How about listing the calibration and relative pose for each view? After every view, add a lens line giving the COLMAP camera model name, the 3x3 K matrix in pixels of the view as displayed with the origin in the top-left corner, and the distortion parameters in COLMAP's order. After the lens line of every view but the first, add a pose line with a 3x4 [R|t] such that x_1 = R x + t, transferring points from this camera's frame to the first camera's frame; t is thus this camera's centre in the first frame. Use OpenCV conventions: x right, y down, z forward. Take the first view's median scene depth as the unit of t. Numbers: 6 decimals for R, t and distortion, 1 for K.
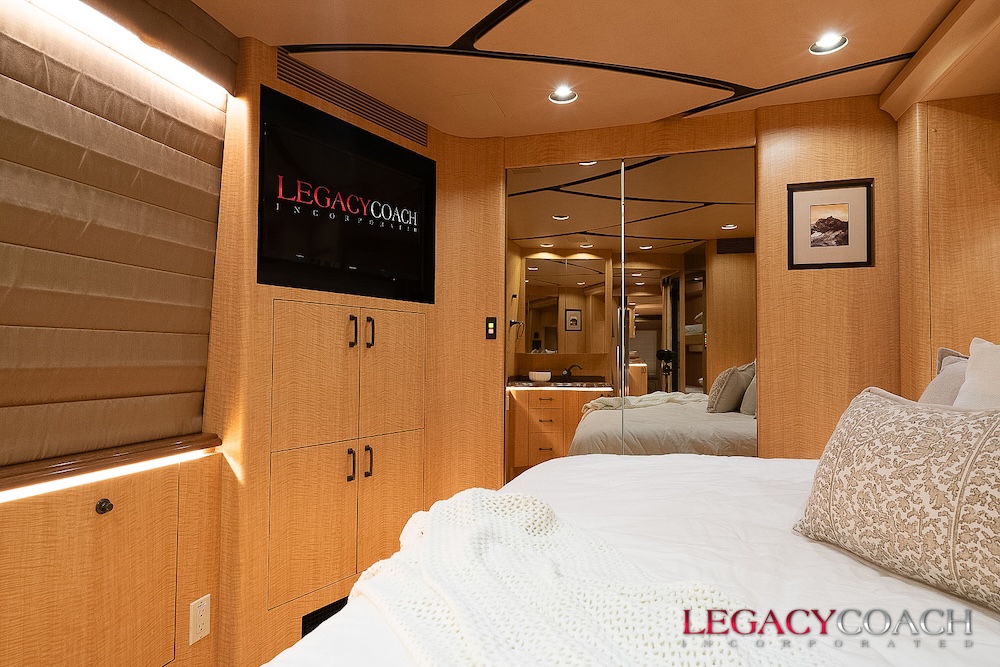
lens RADIAL K [[564.2, 0, 497.1], [0, 564.2, 338.8], [0, 0, 1]] dist [0.003343, 0.000068]
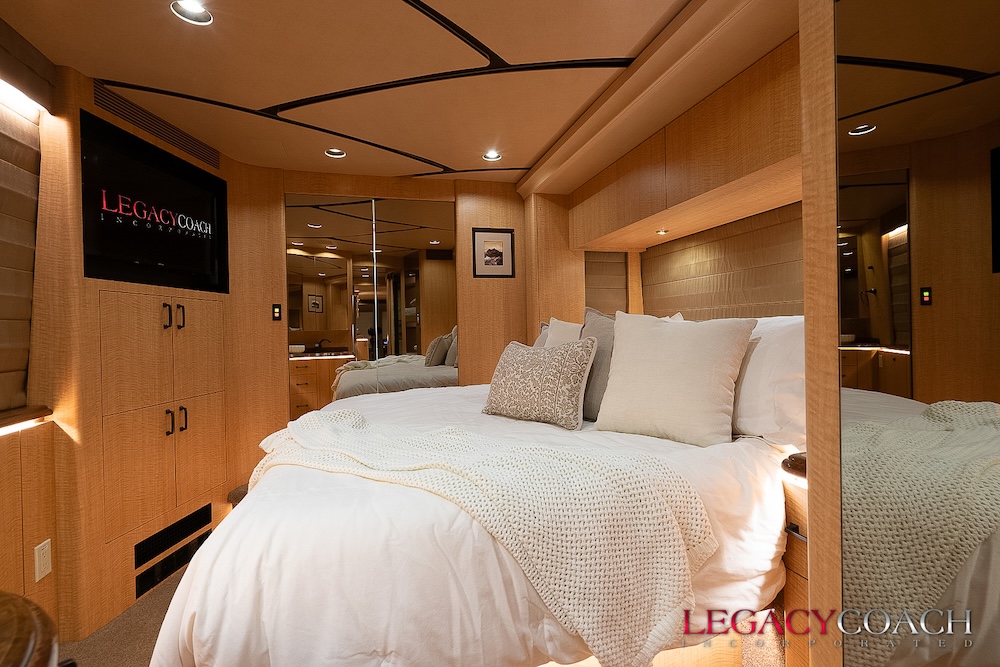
lens RADIAL K [[452.0, 0, 500.0], [0, 452.0, 333.5], [0, 0, 1]] dist [-0.000022, 0.000171]
pose [[0.852829, -0.029851, 0.521336, -0.144873], [0.011546, 0.999199, 0.038325, -0.004388], [-0.522063, -0.026666, 0.852490, -0.231427]]
